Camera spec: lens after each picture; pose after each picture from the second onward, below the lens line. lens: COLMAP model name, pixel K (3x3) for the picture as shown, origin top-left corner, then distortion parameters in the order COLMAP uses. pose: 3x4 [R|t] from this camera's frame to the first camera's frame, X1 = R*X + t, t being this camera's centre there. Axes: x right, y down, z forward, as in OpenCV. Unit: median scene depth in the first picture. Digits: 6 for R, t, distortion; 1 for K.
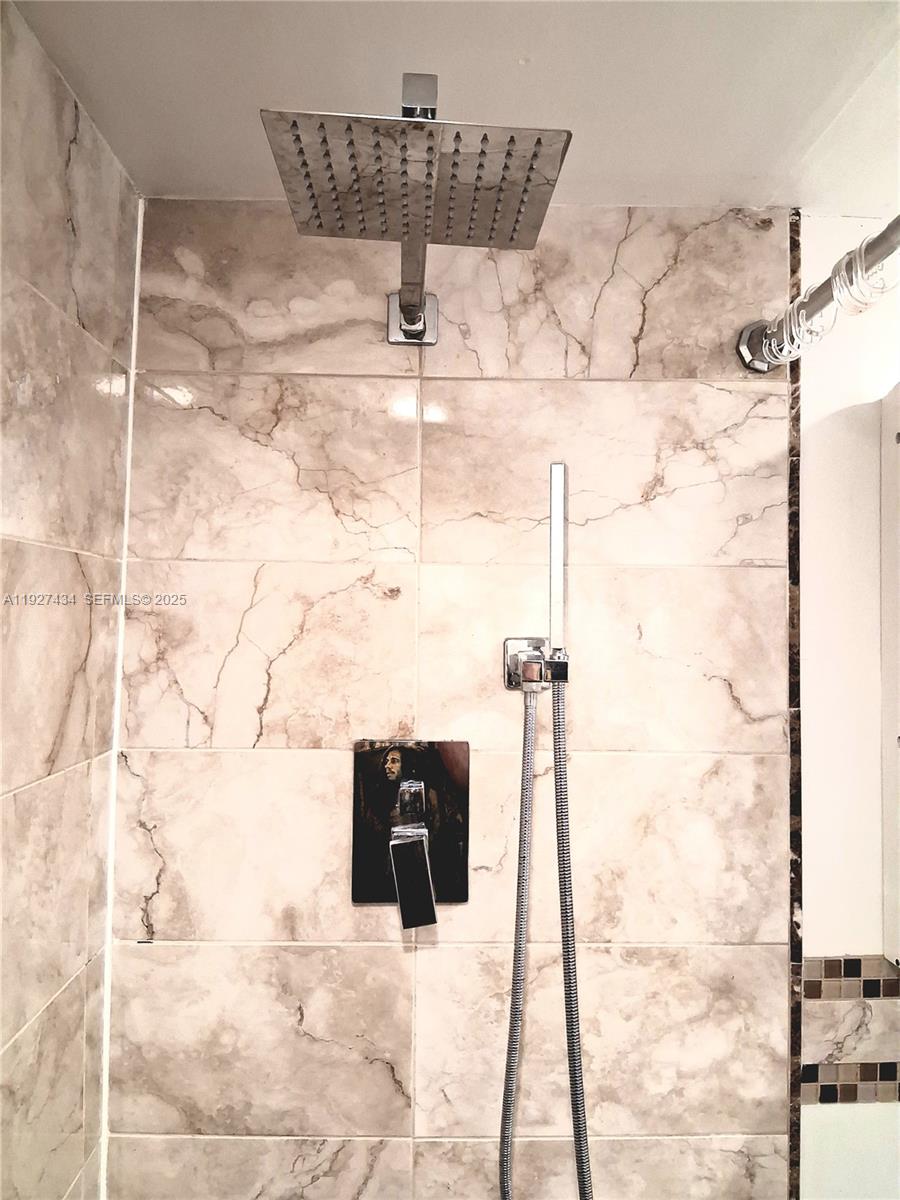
lens RADIAL K [[917.9, 0, 448.2], [0, 917.9, 605.6], [0, 0, 1]] dist [0.139837, -0.244628]
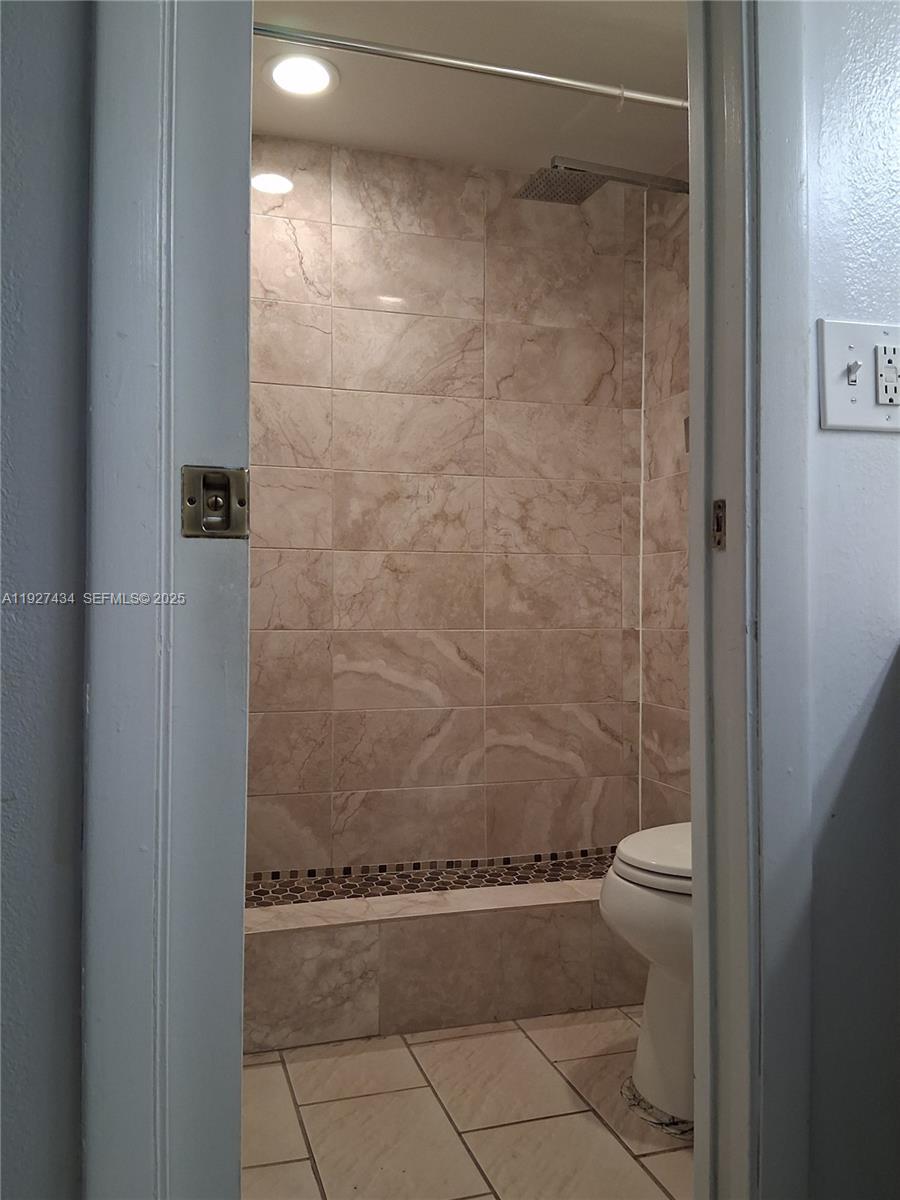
lens RADIAL K [[917.9, 0, 448.2], [0, 917.9, 605.6], [0, 0, 1]] dist [0.139837, -0.244628]
pose [[0.275823, -0.012752, -0.961124, 1.996580], [0.020951, 0.999754, -0.007252, 0.715732], [0.960980, -0.018136, 0.276022, -0.255196]]
